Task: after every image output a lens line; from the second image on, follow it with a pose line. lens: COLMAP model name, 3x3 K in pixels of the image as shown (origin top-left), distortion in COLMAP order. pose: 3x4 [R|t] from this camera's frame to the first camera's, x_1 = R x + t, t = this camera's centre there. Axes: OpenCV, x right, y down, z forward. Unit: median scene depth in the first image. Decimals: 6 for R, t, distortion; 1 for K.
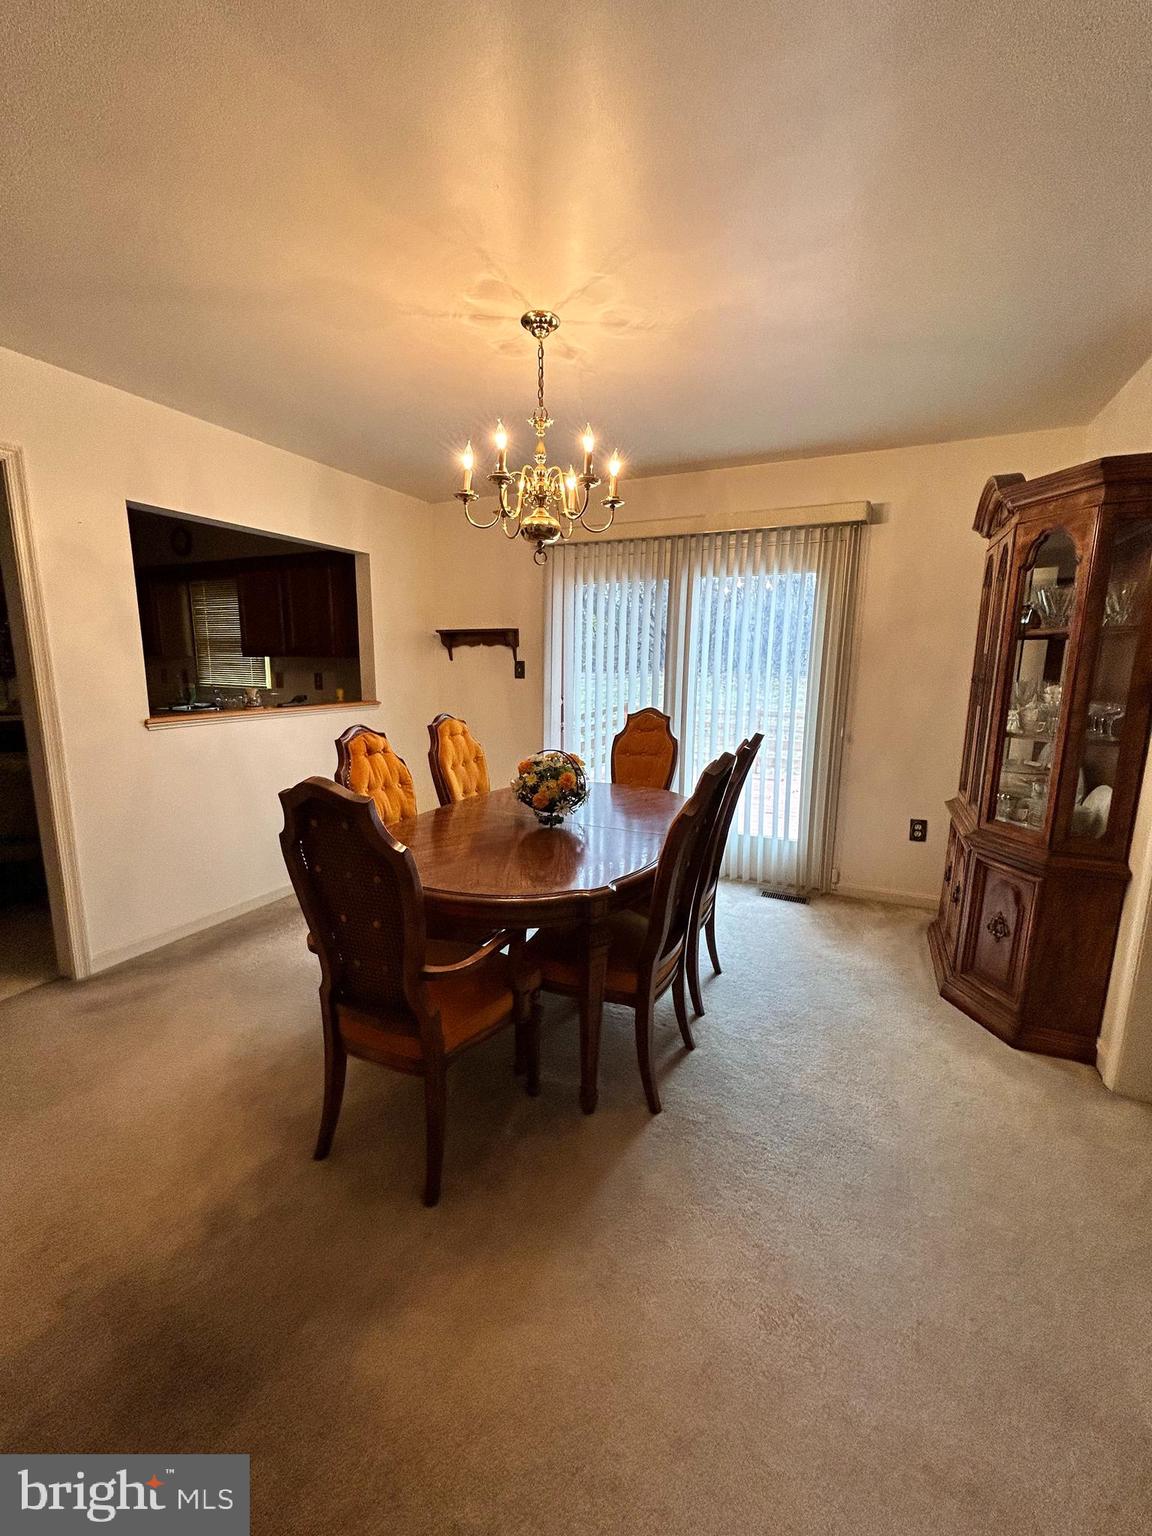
lens RADIAL K [[620.7, 0, 581.3], [0, 620.7, 770.4], [0, 0, 1]] dist [-0.002877, 0.001424]
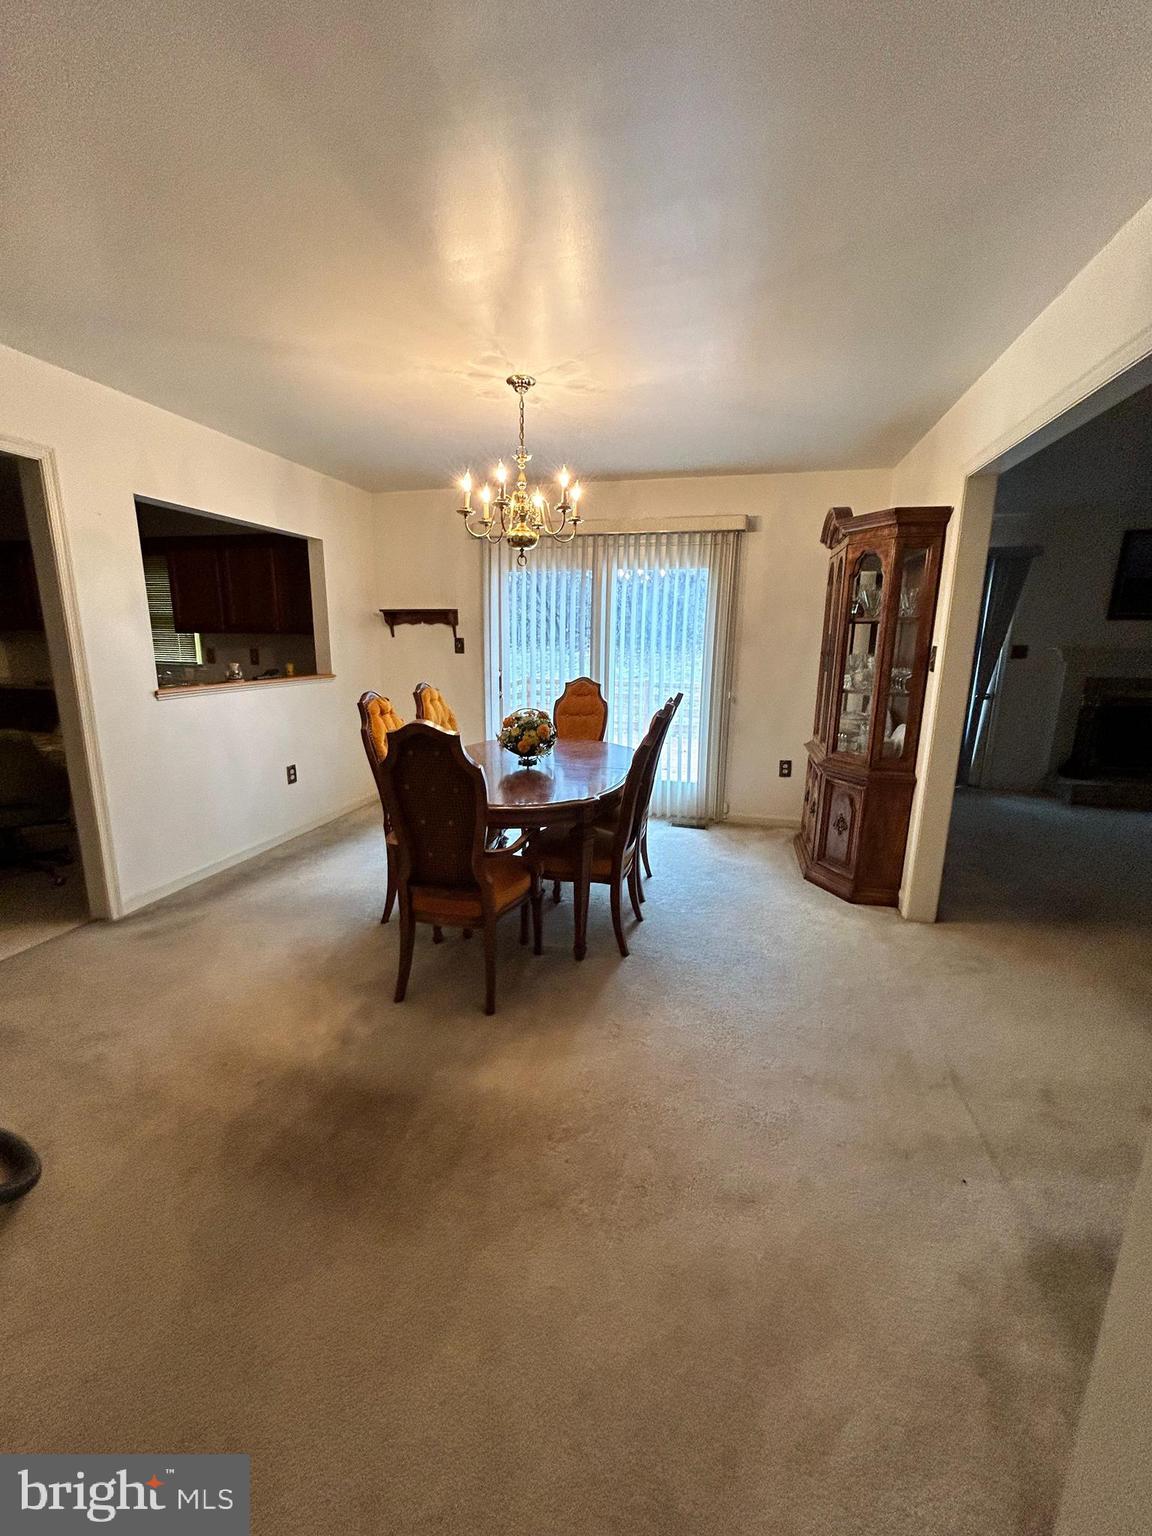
lens RADIAL K [[620.7, 0, 581.2], [0, 620.7, 772.4], [0, 0, 1]] dist [-0.002877, 0.001424]
pose [[0.981246, -0.039261, 0.188718, -0.188700], [0.031344, 0.998506, 0.044755, 0.046375], [-0.190193, -0.038001, 0.981011, -0.301017]]
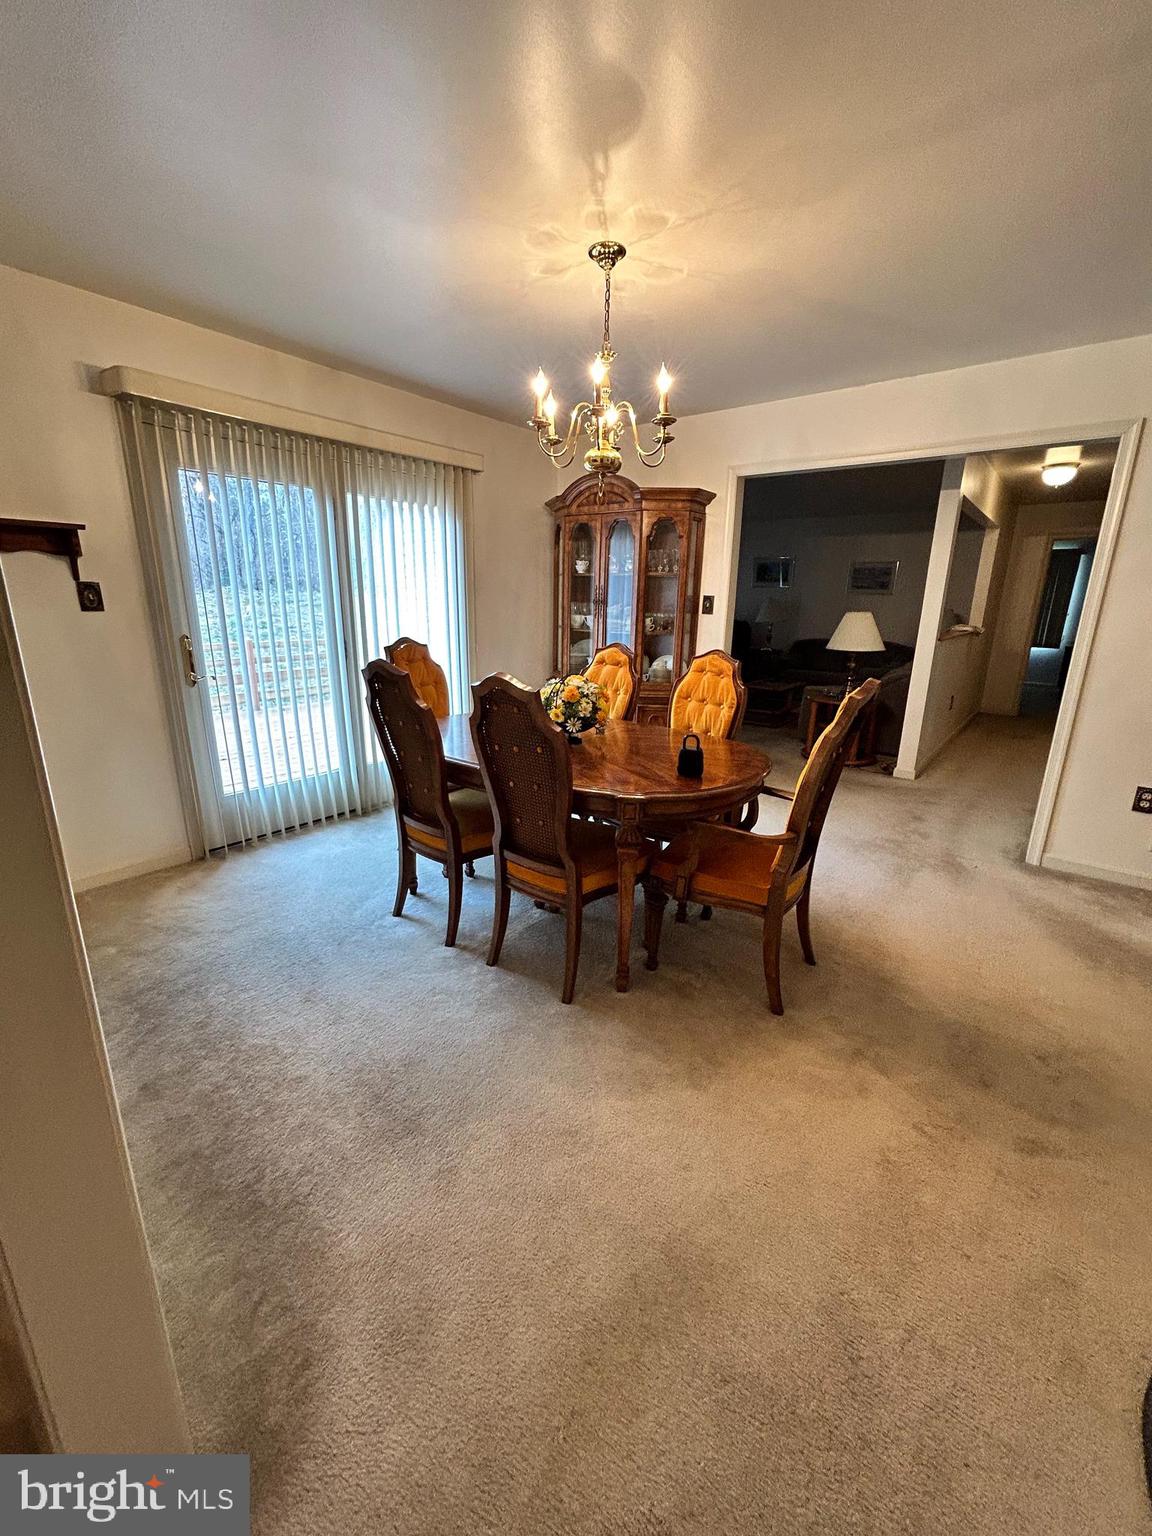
lens RADIAL K [[620.7, 0, 578.8], [0, 620.7, 772.5], [0, 0, 1]] dist [-0.002877, 0.001424]
pose [[0.231489, -0.265969, 0.935774, -1.085880], [0.157420, 0.959466, 0.233761, -0.116778], [-0.960017, 0.093196, 0.263975, 0.723894]]
